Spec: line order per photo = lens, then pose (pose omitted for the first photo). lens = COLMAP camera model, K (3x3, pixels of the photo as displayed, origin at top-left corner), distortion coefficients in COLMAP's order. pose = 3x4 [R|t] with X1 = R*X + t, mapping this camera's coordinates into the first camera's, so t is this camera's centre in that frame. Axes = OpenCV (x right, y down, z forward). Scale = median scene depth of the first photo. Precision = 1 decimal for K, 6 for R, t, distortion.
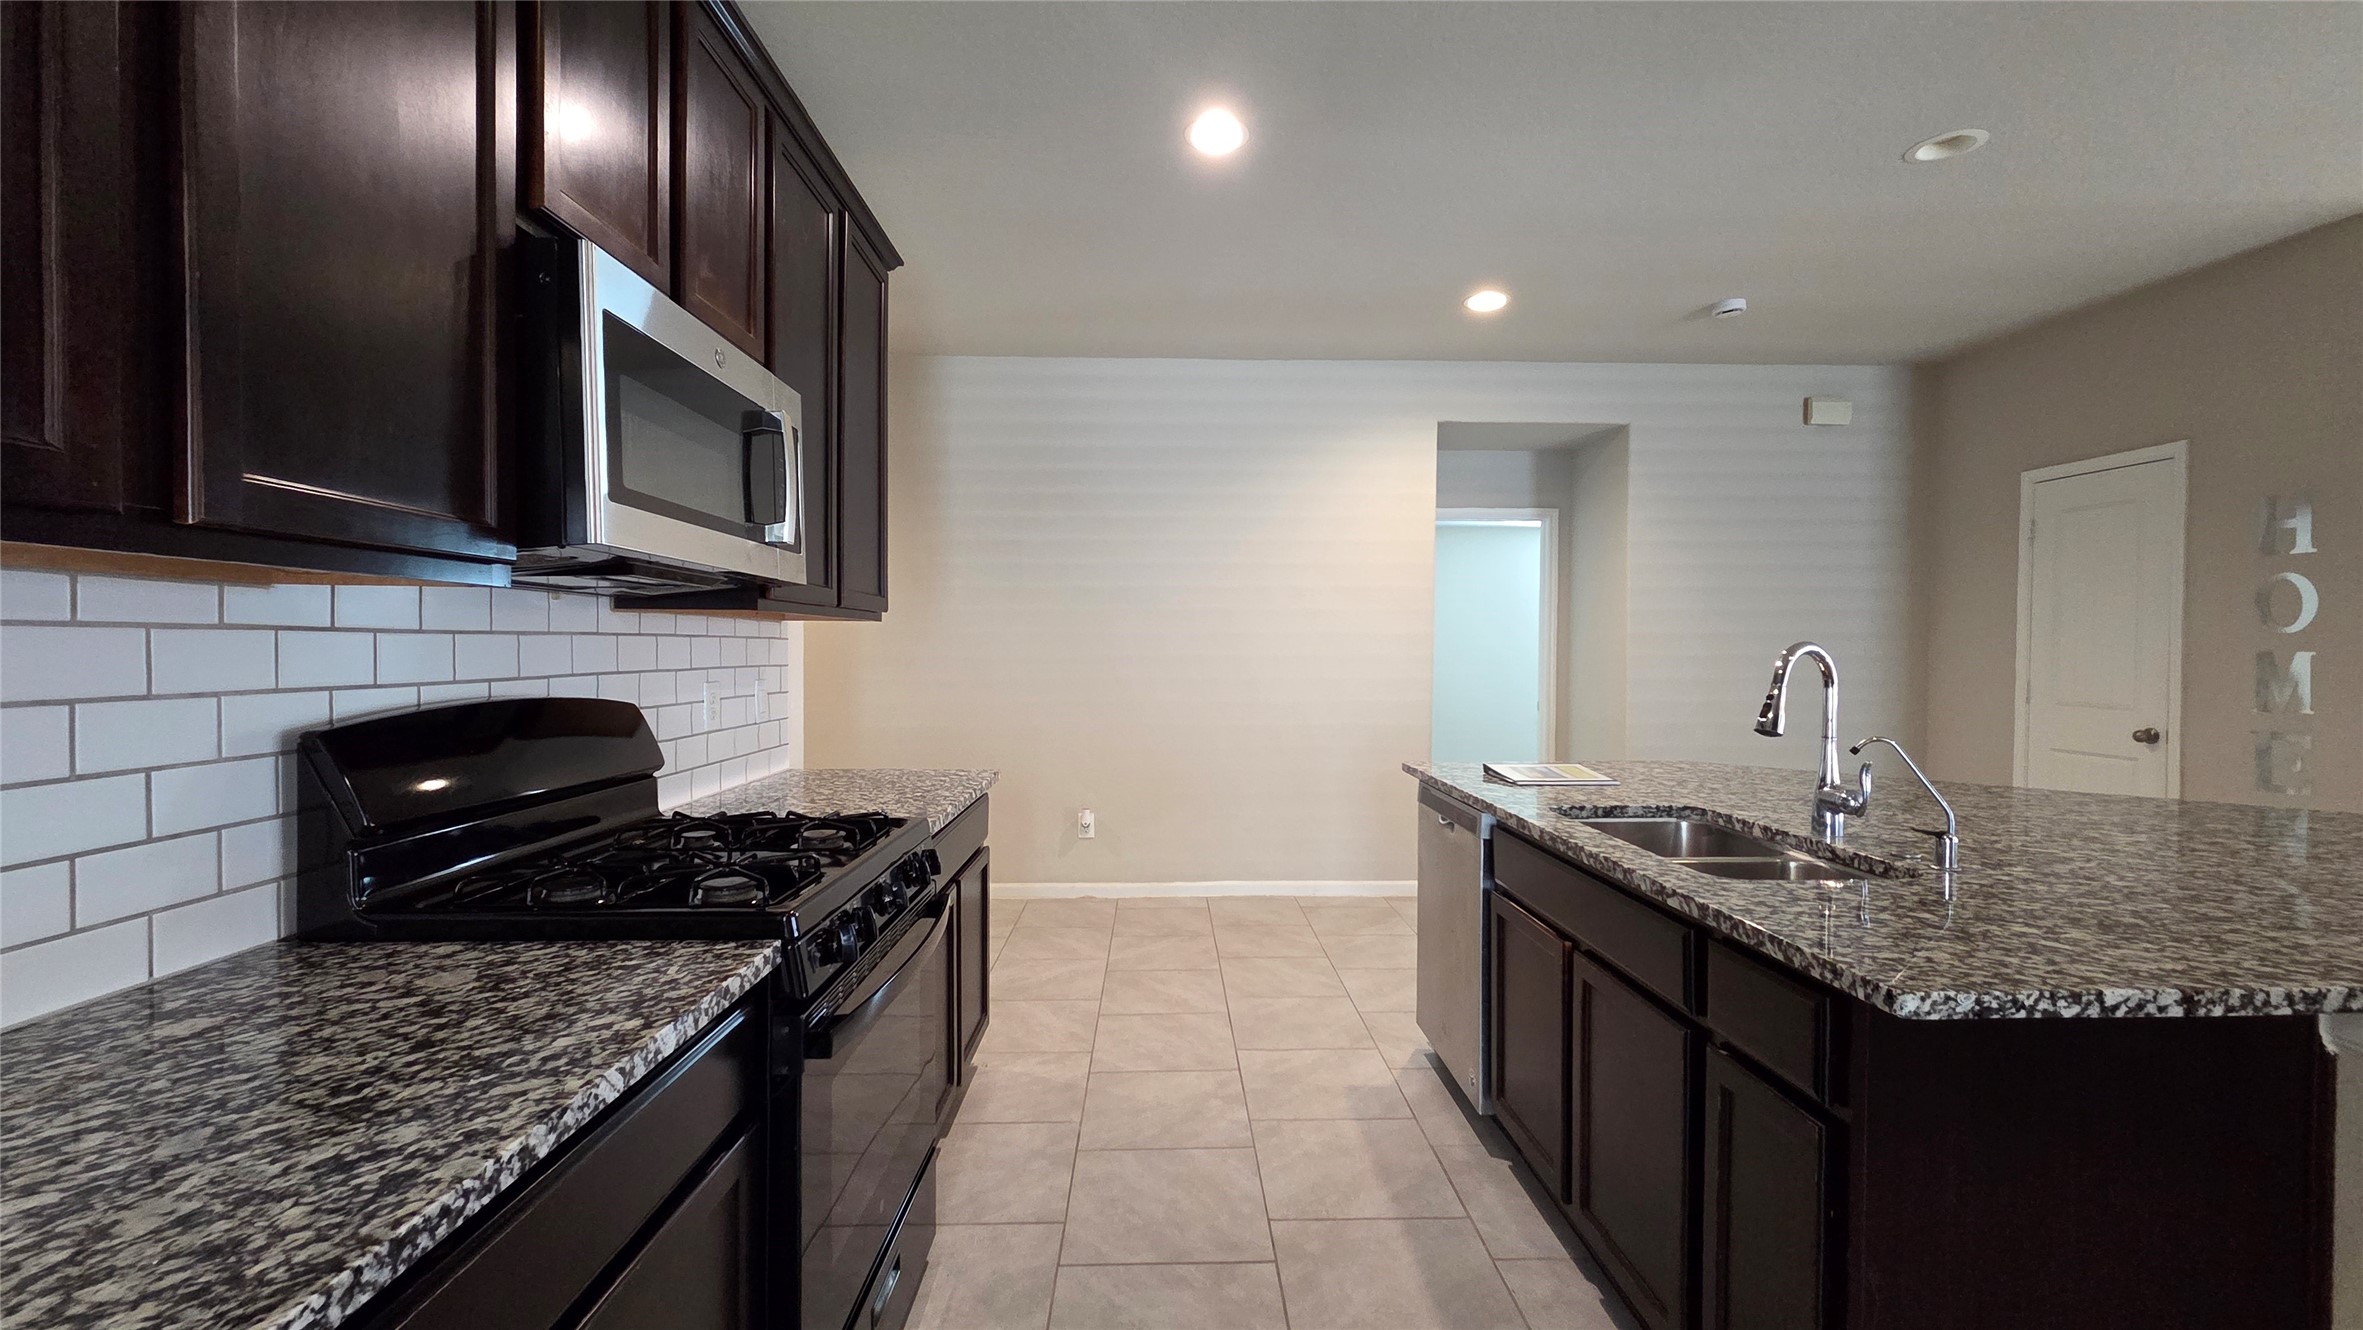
lens RADIAL K [[959.5, 0, 1181.8], [0, 959.5, 657.8], [0, 0, 1]] dist [-0.002271, -0.000085]
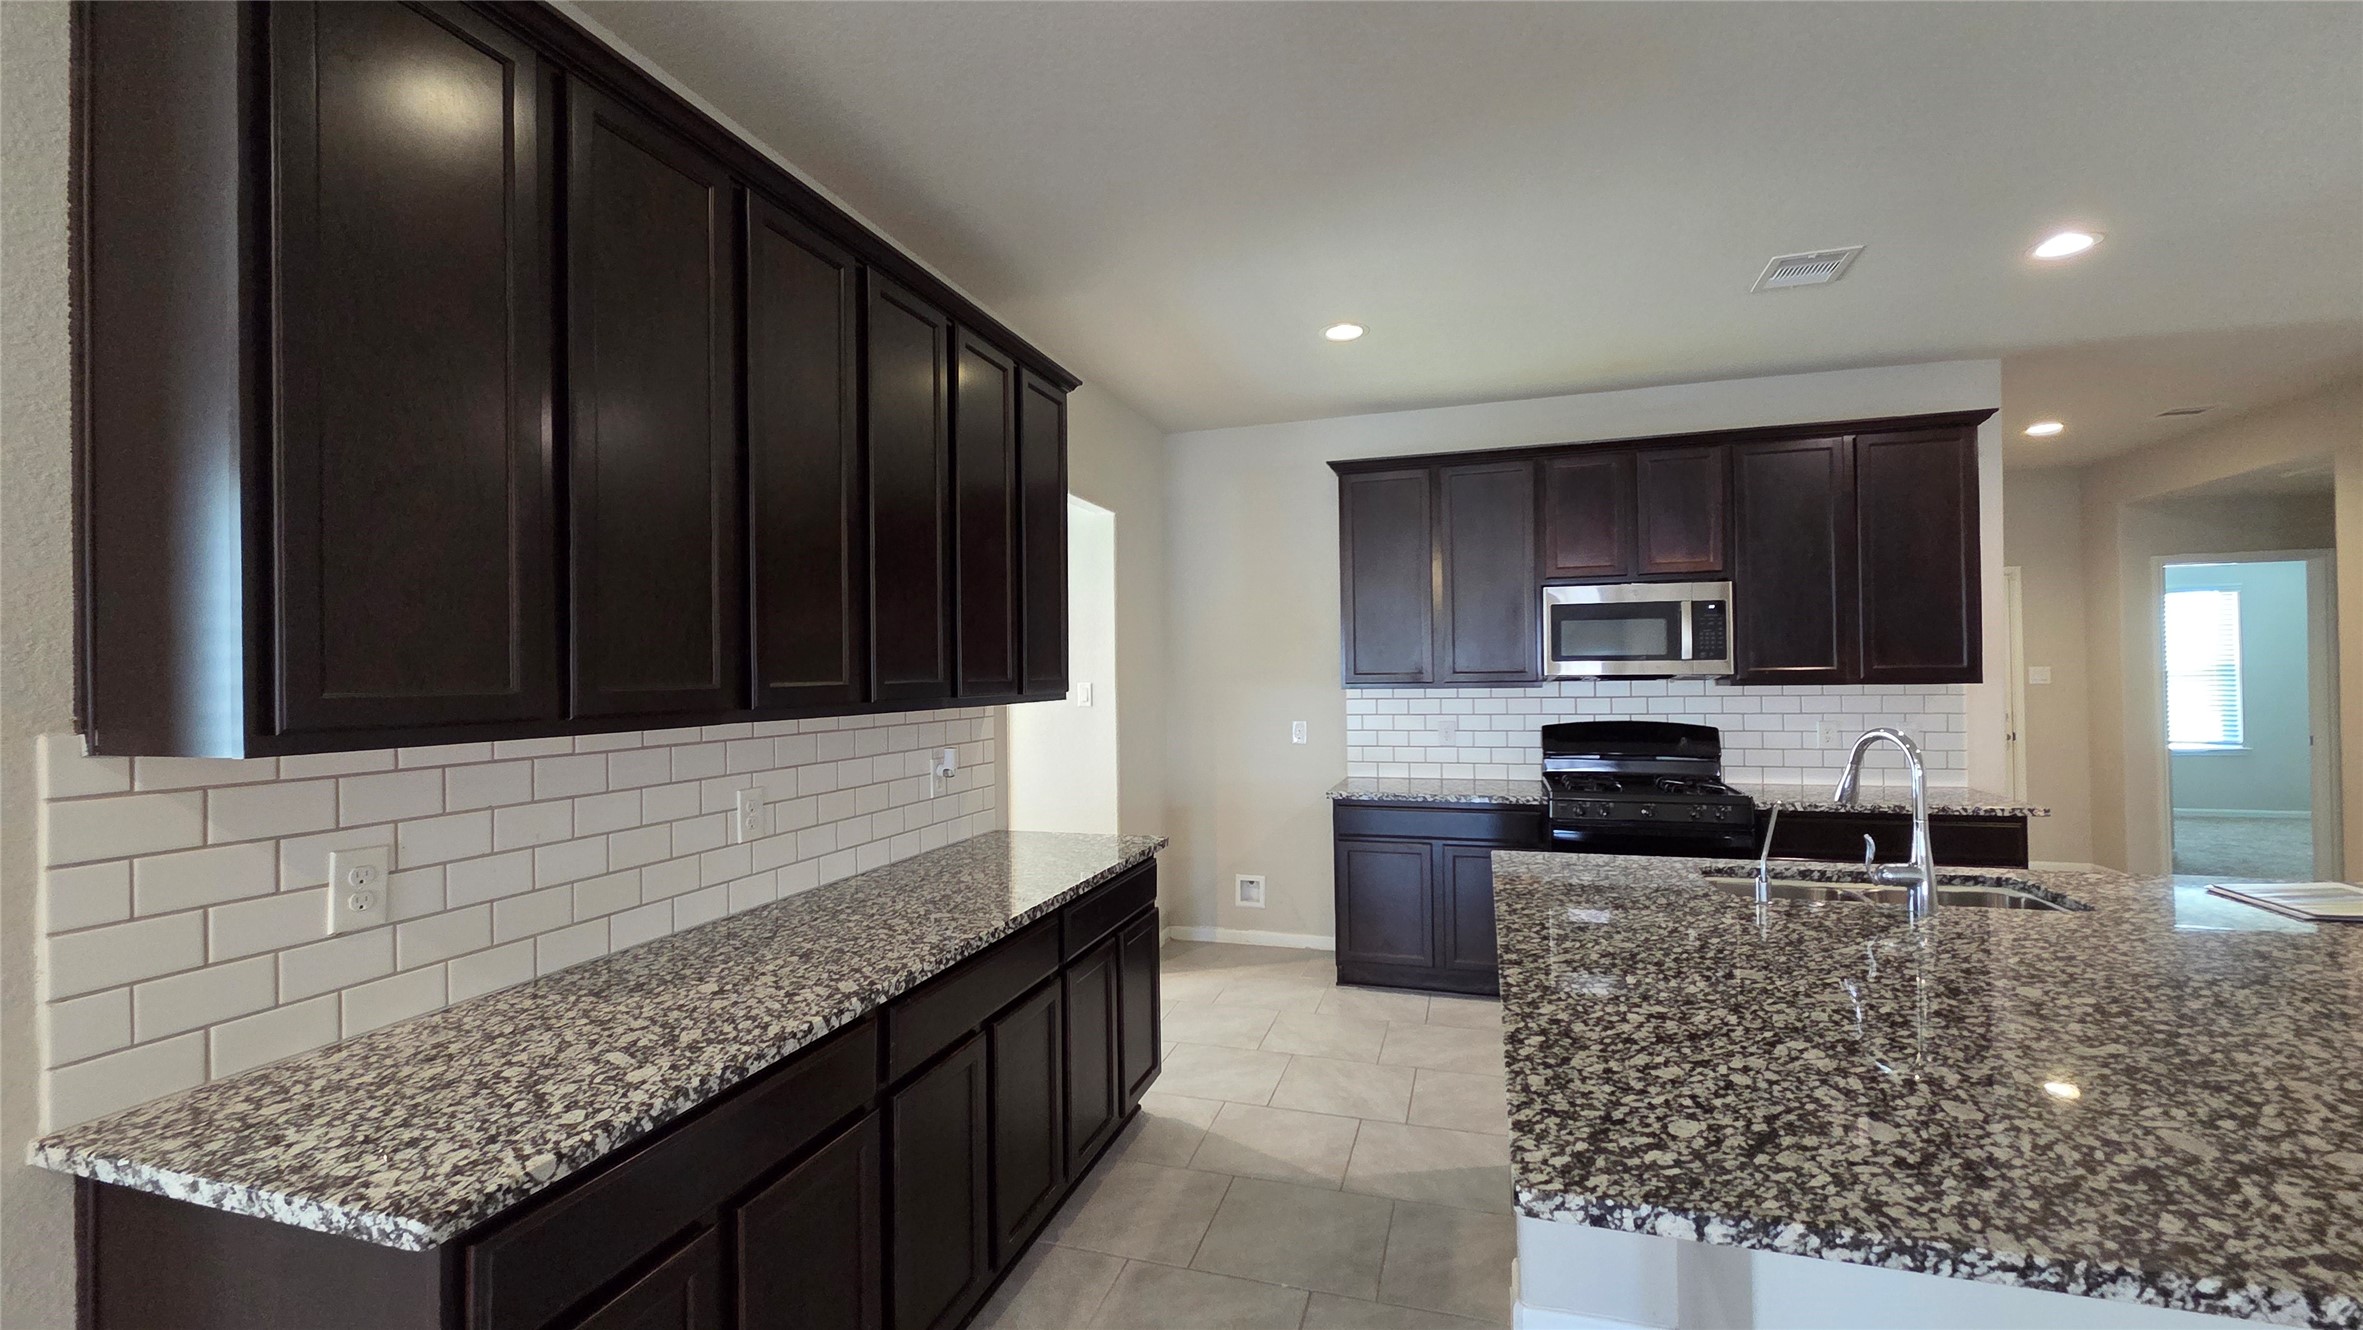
lens RADIAL K [[959.5, 0, 1189.0], [0, 959.5, 669.6], [0, 0, 1]] dist [-0.002271, -0.000085]
pose [[-0.317554, -0.006758, -0.948216, 2.880035], [-0.004435, 0.999974, -0.005641, -0.106529], [0.948230, 0.002414, -0.317576, 0.829615]]
